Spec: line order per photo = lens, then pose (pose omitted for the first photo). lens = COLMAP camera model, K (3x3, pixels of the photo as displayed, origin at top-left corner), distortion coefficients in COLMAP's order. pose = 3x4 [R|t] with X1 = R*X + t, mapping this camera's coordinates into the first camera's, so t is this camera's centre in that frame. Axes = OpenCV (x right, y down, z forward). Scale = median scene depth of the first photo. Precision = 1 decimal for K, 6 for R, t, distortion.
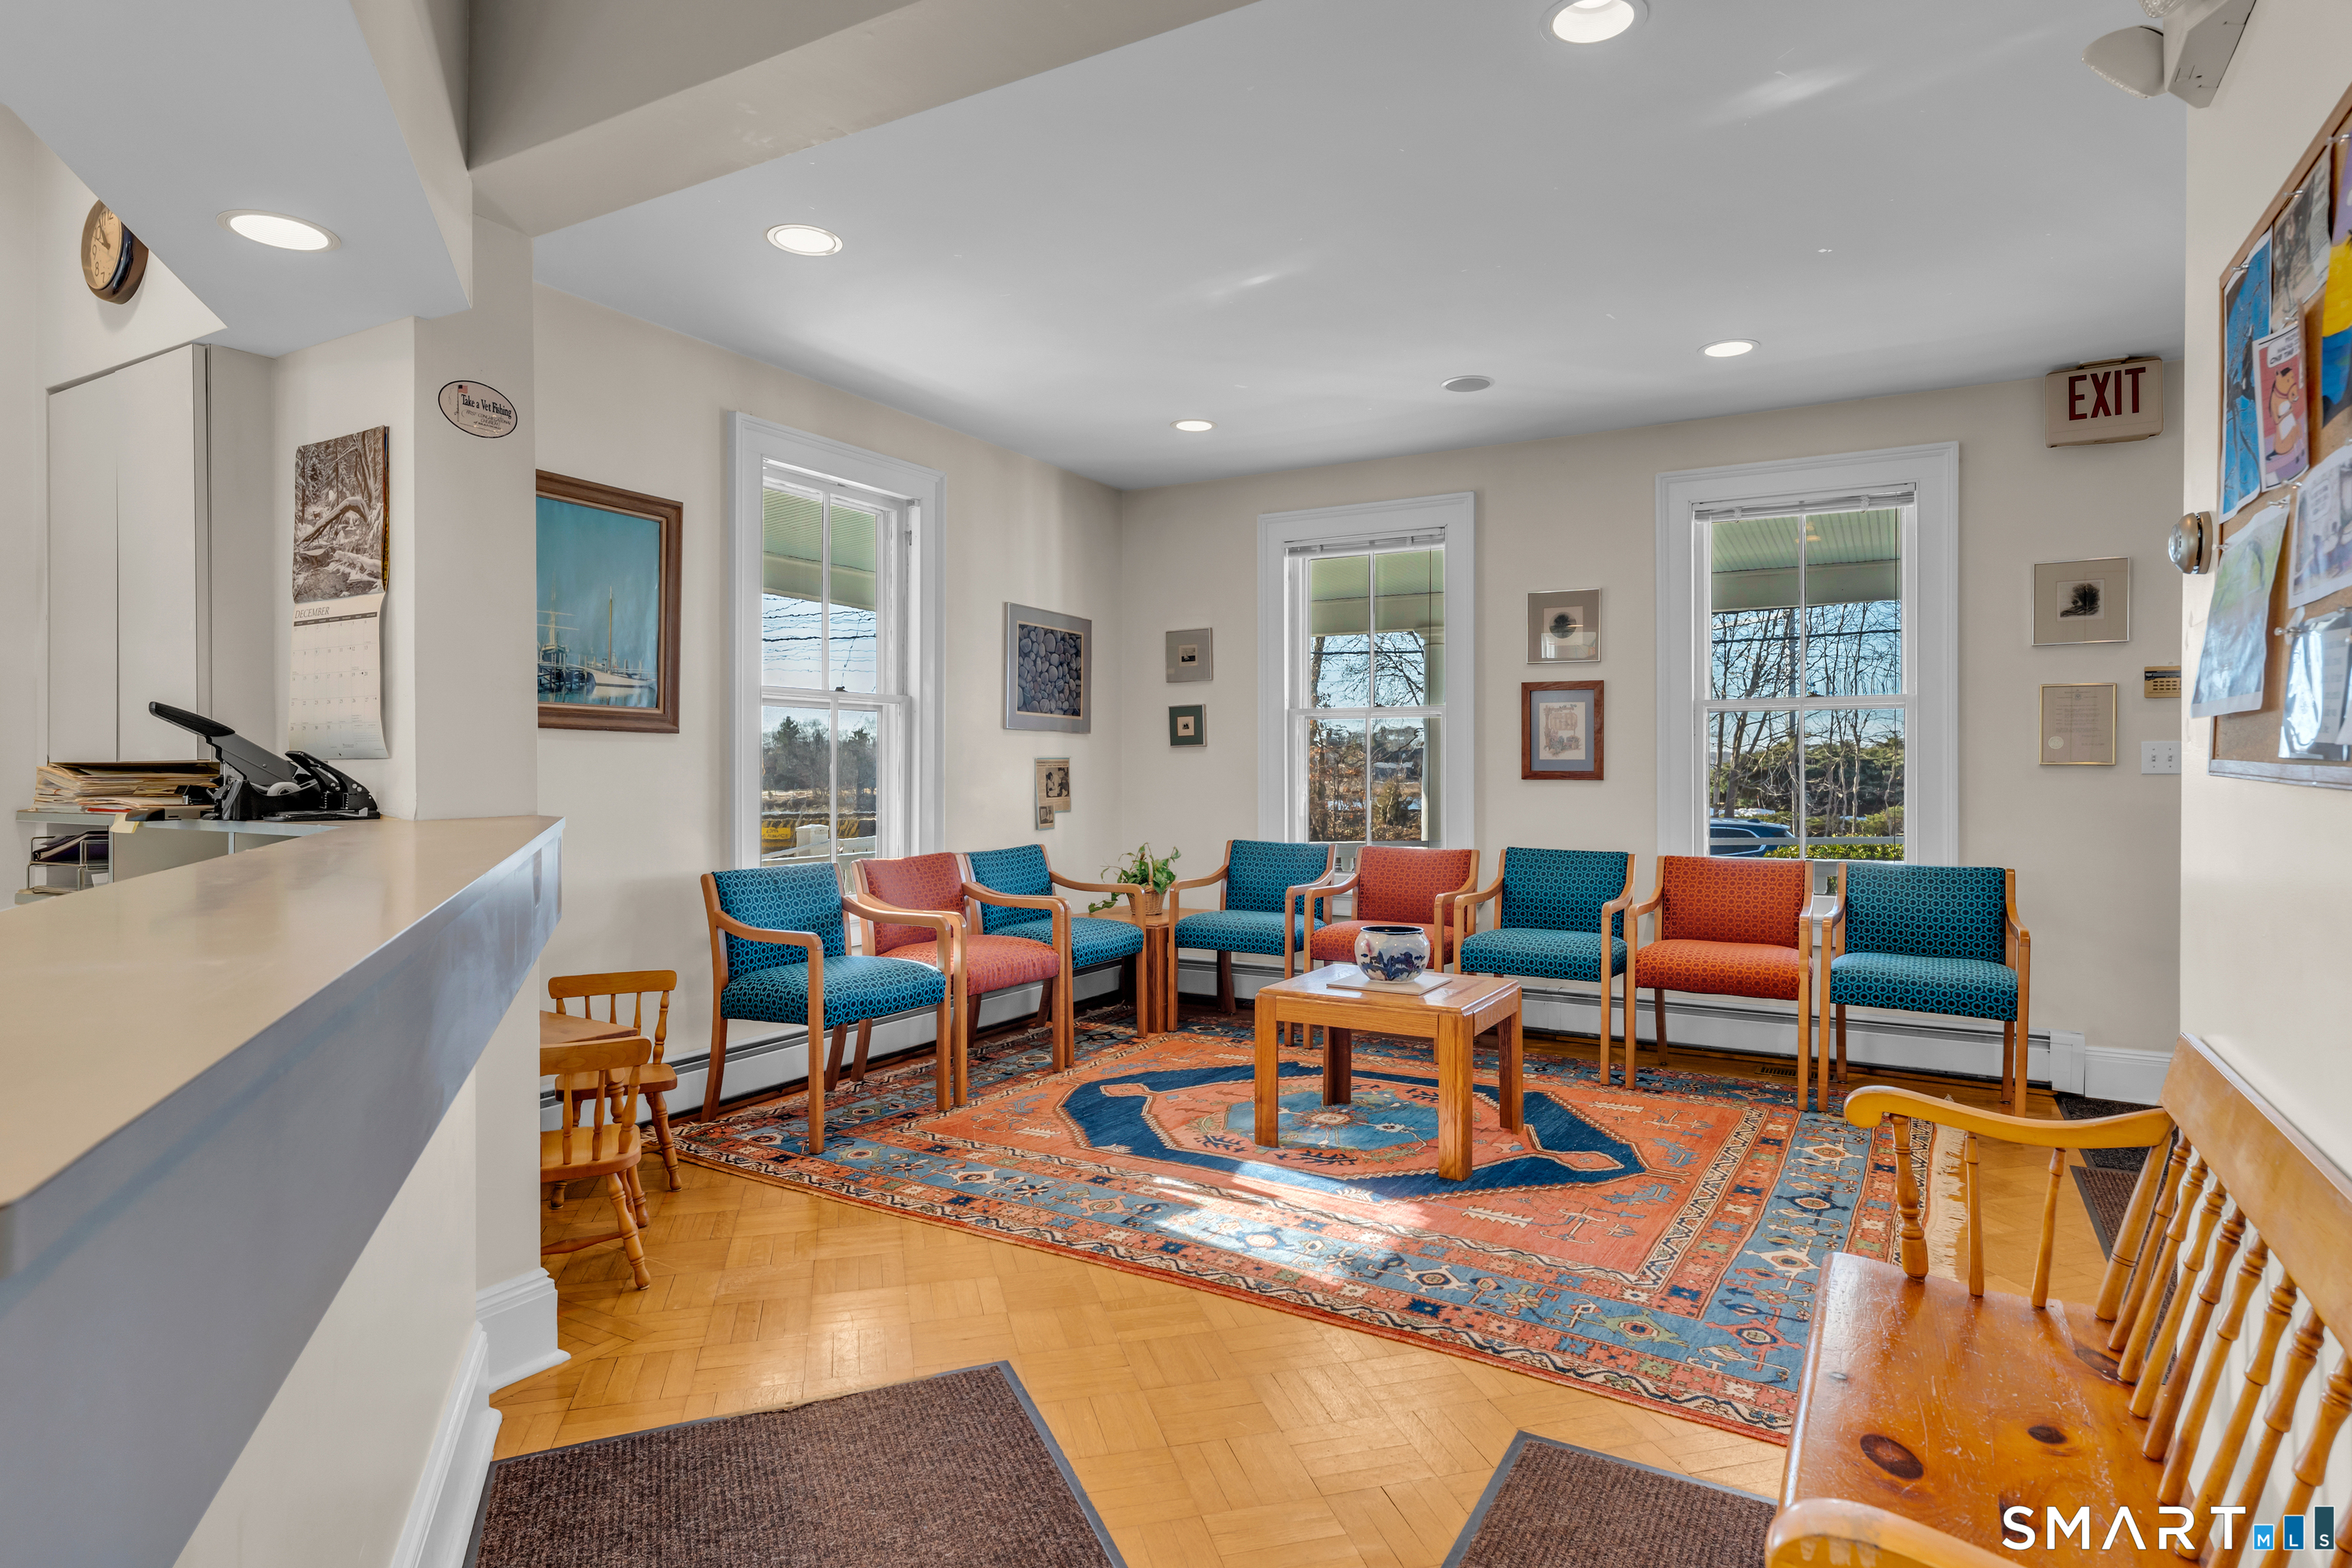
lens RADIAL K [[1248.1, 0, 1198.6], [0, 1248.1, 776.9], [0, 0, 1]] dist [-0.003149, -0.000983]
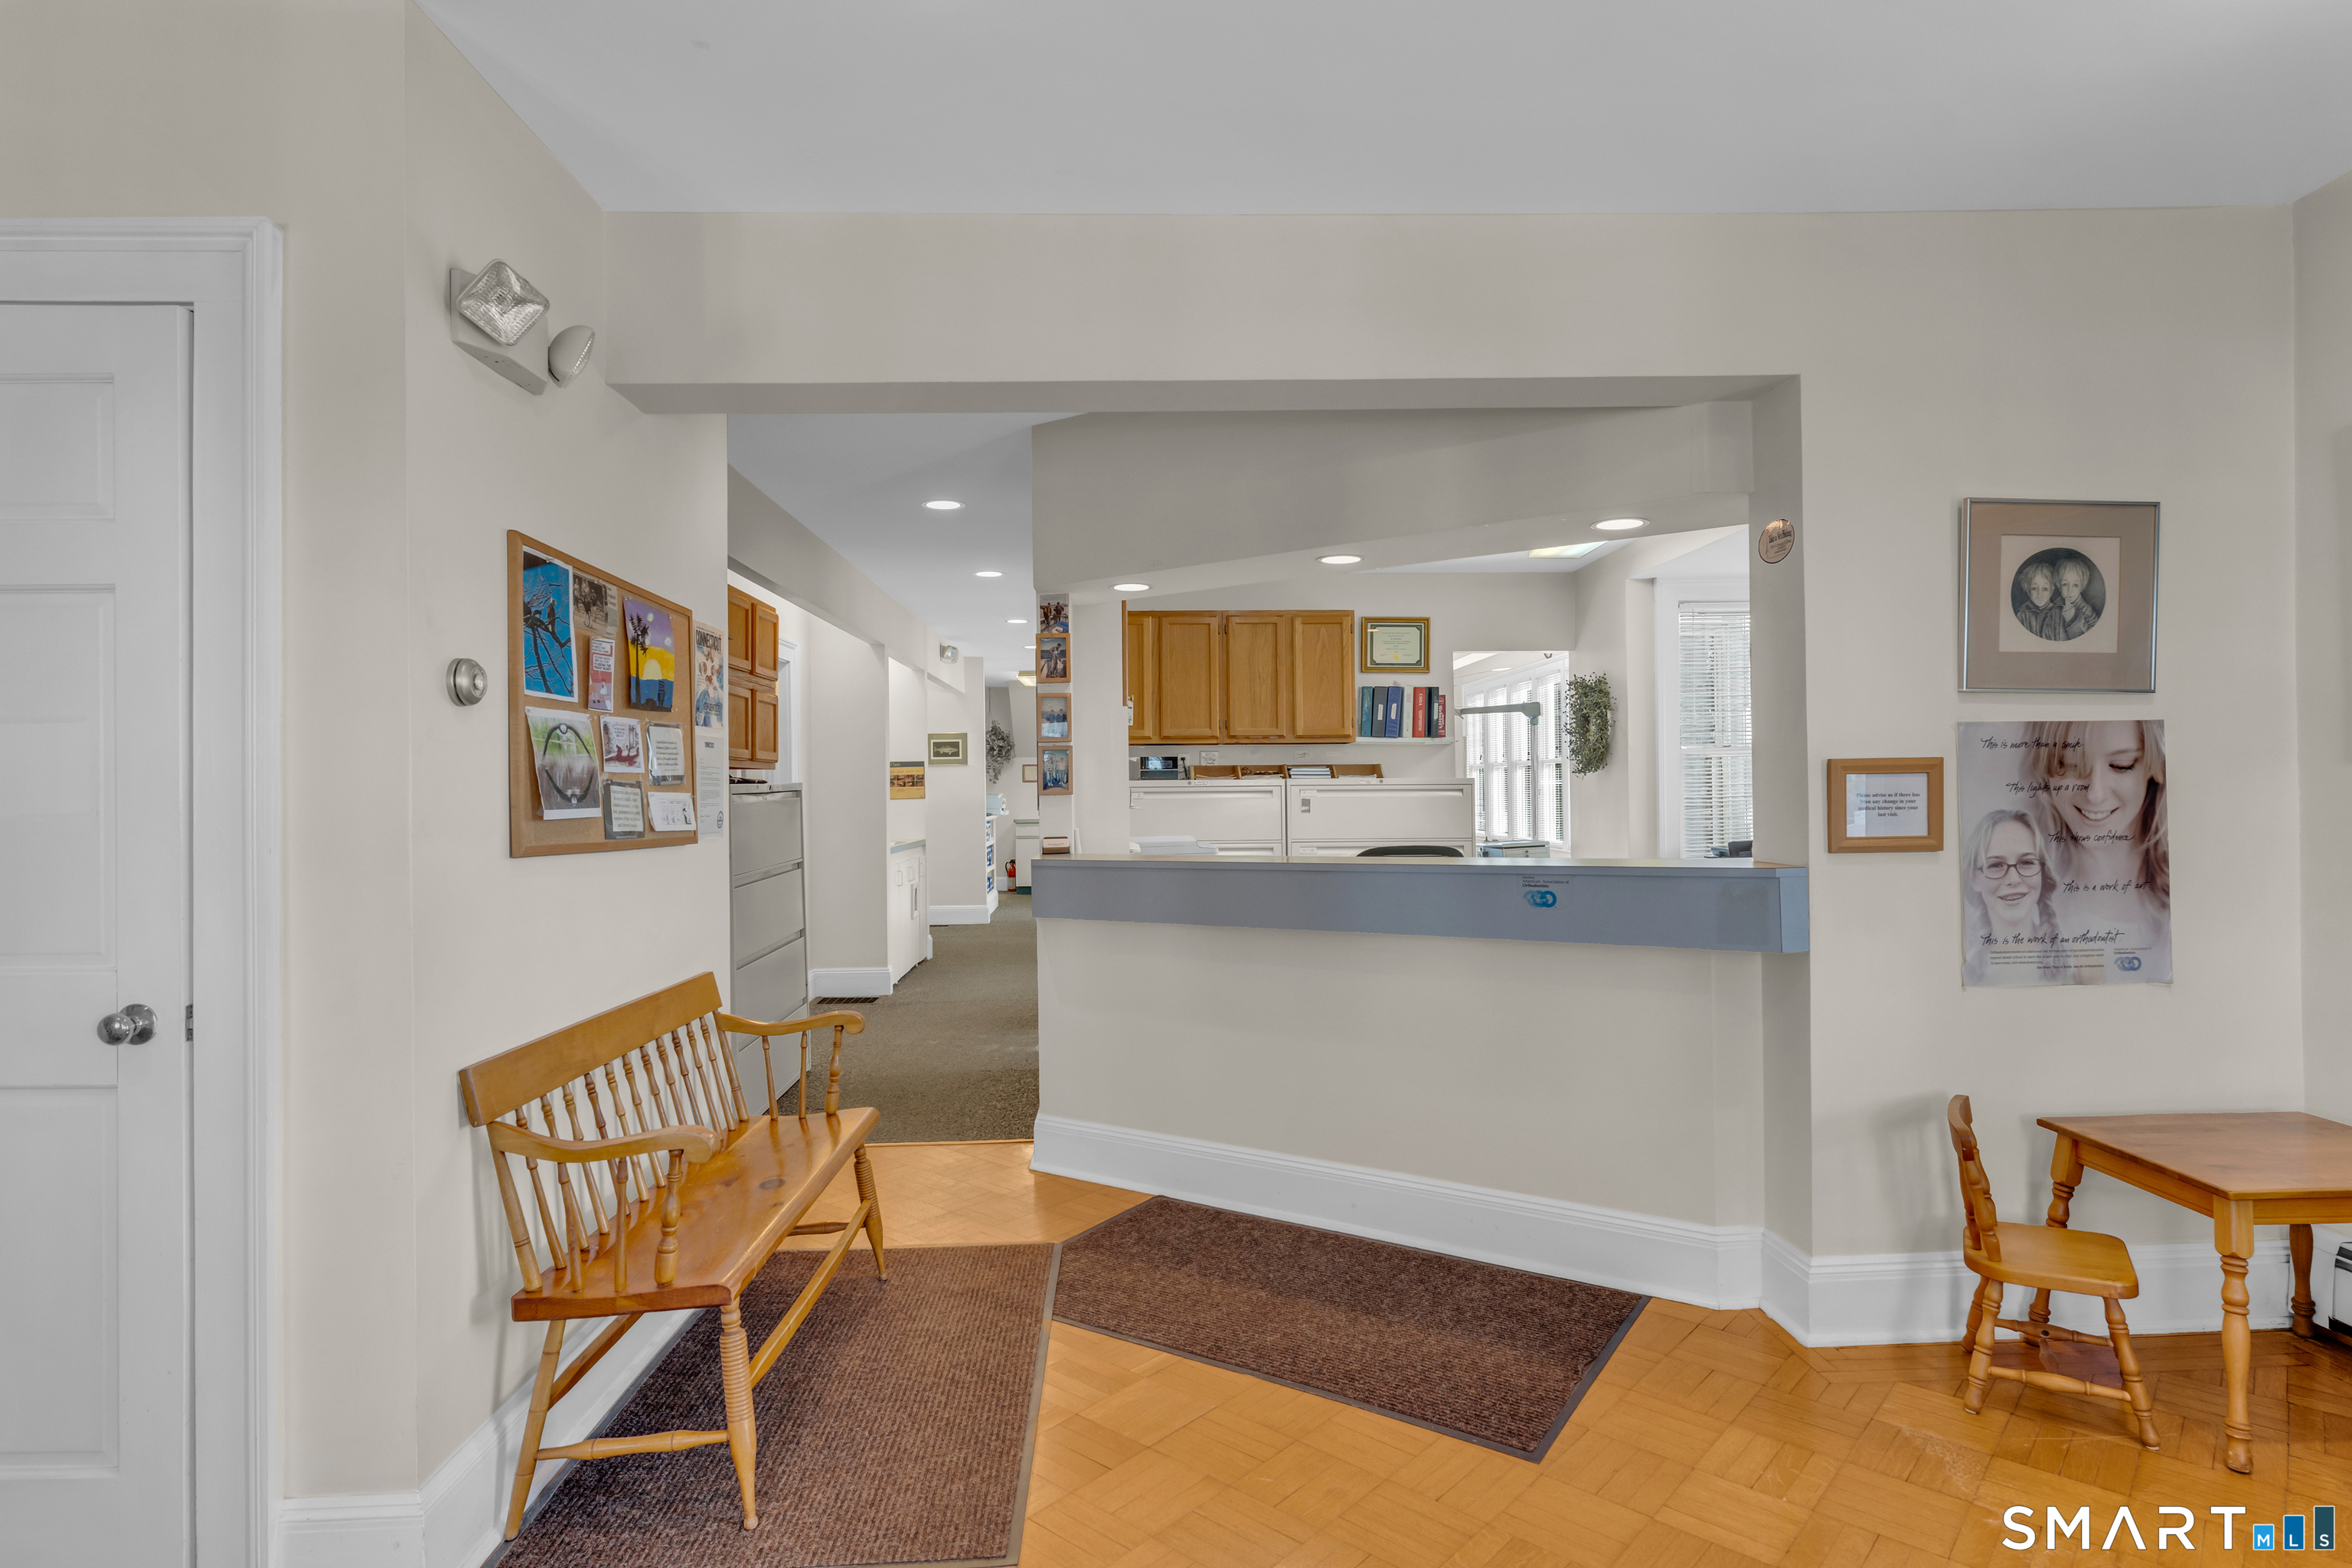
lens RADIAL K [[1224.6, 0, 1171.7], [0, 1224.6, 776.3], [0, 0, 1]] dist [-0.000235, -0.000275]
pose [[-0.852276, 0.003117, -0.523083, 0.370518], [0.007167, 0.999958, -0.005717, -0.033140], [0.523044, -0.008622, -0.852262, 1.078304]]
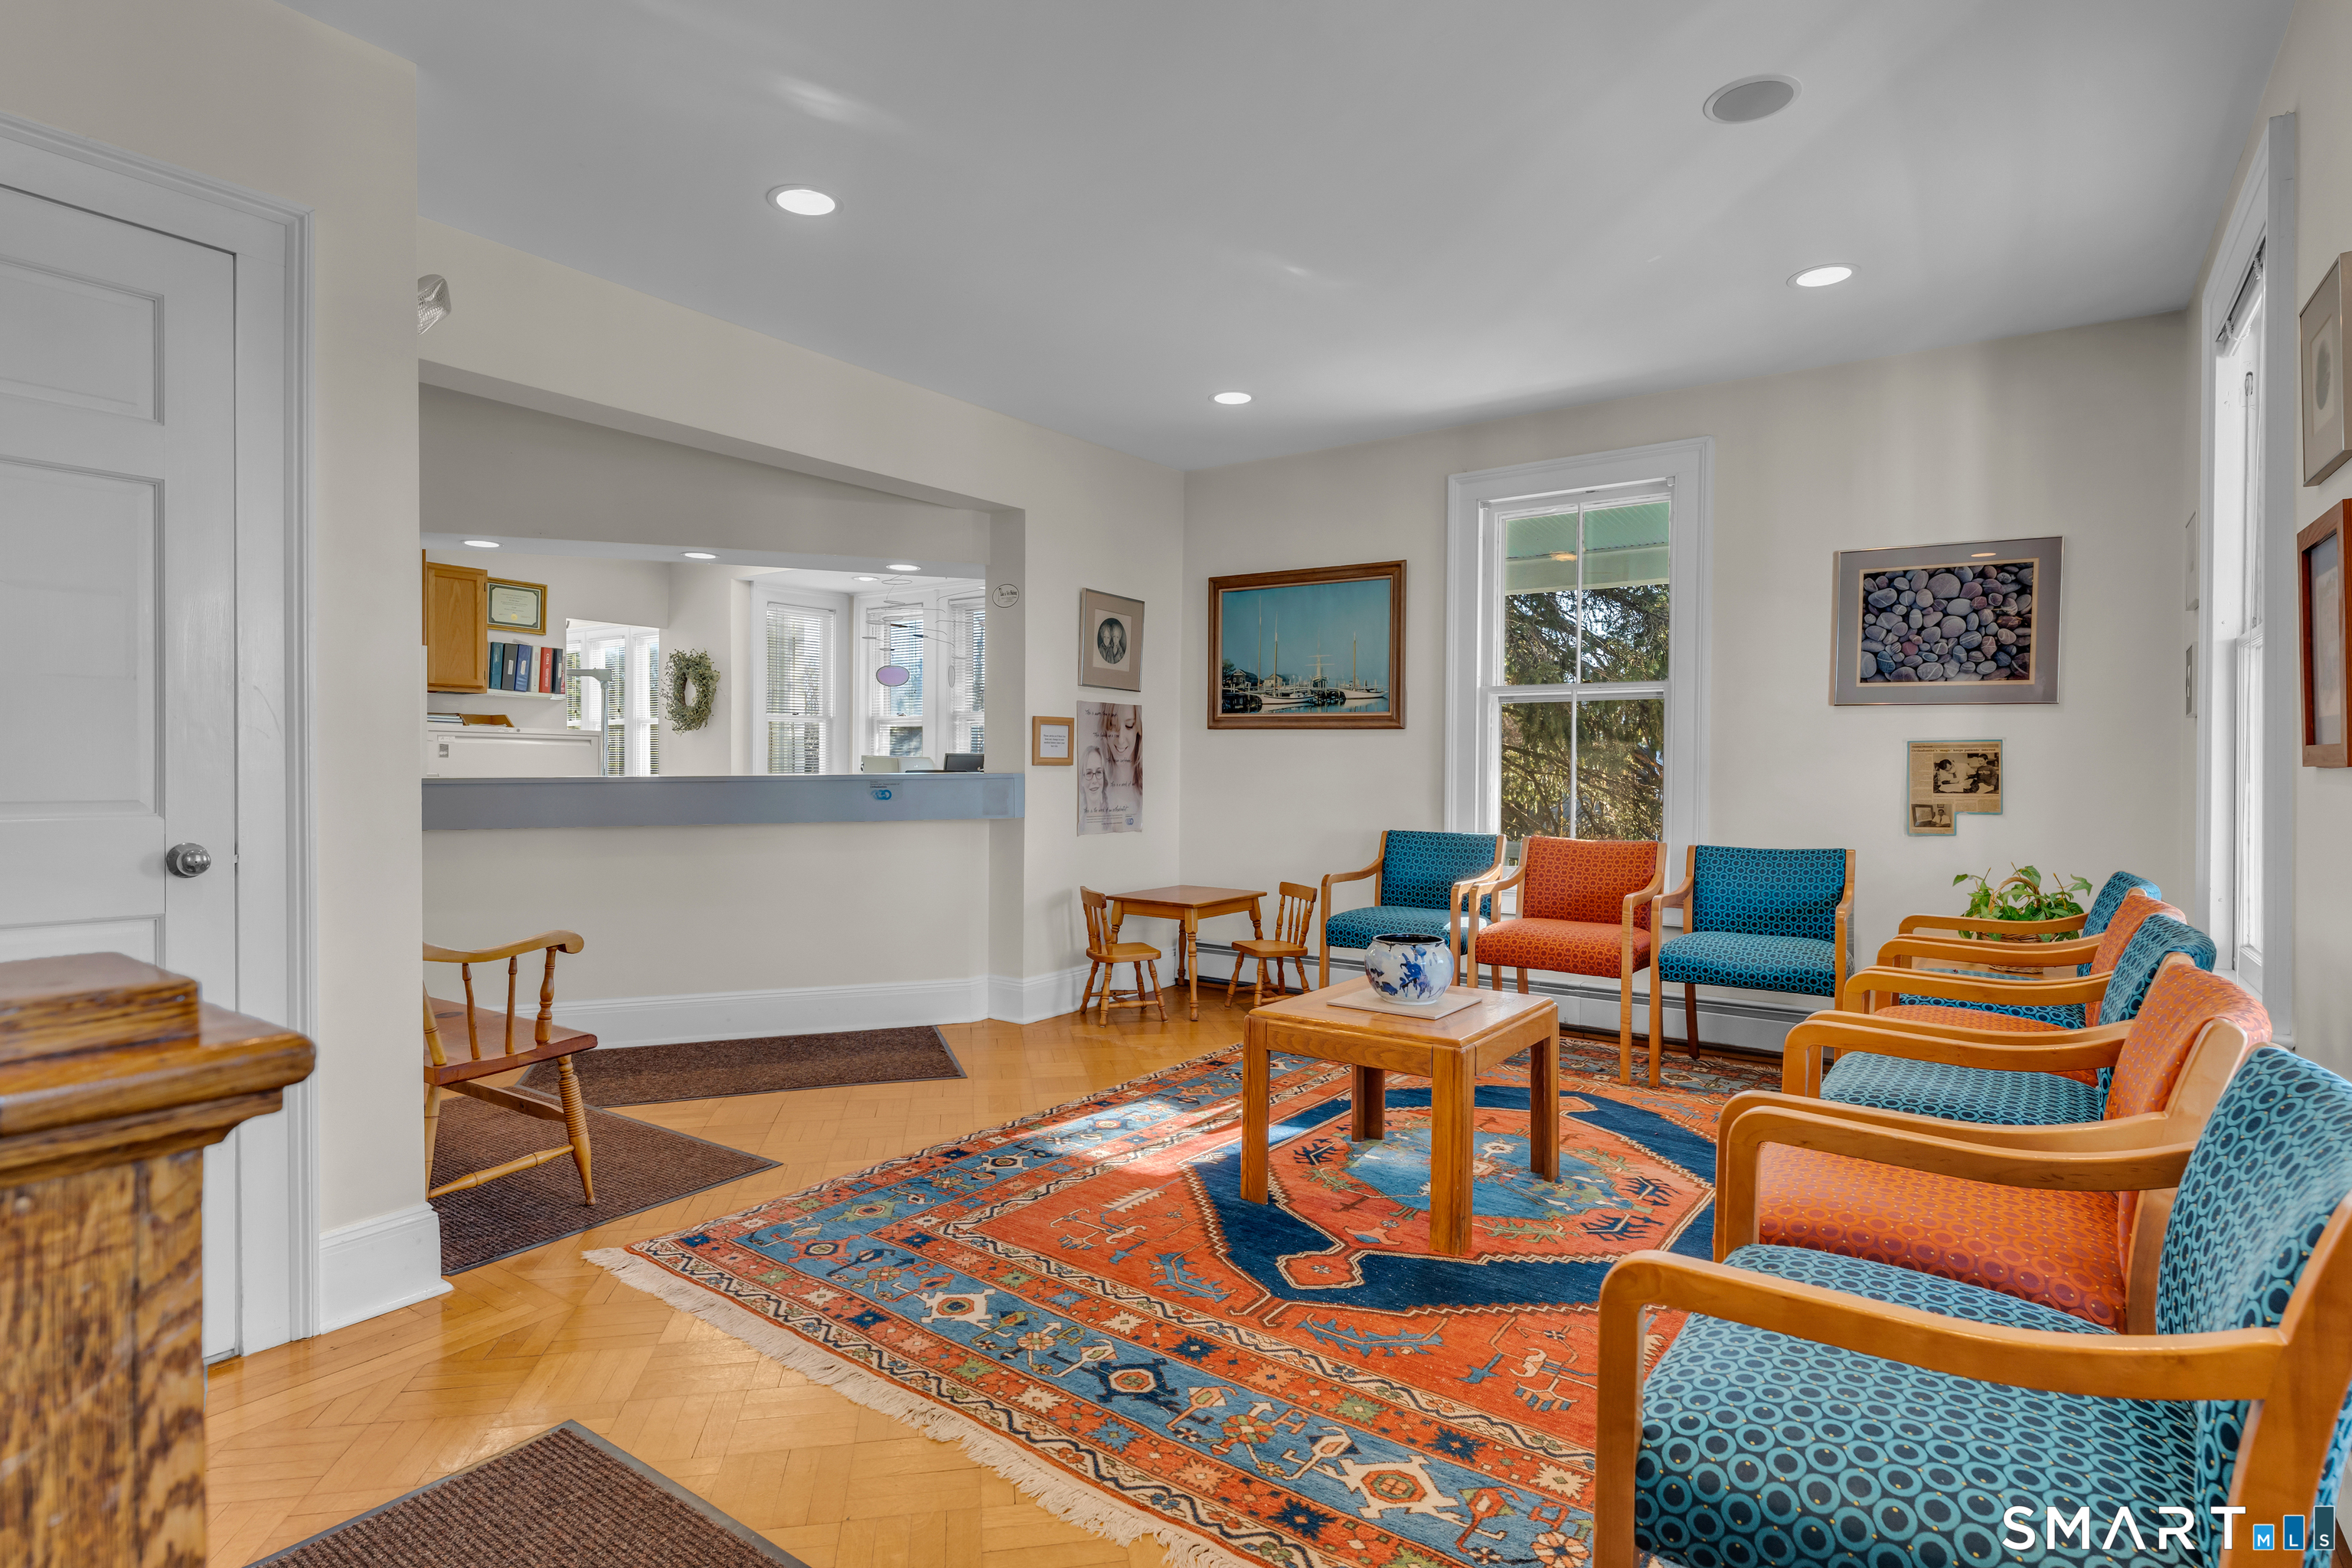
lens RADIAL K [[1194.6, 0, 1176.0], [0, 1194.6, 784.0], [0, 0, 1]] dist [-0.002166, -0.000346]
pose [[-0.099981, 0.013001, -0.994904, 0.990874], [-0.014117, 0.999795, 0.014484, 0.010940], [0.994889, 0.015493, -0.099777, 0.954724]]
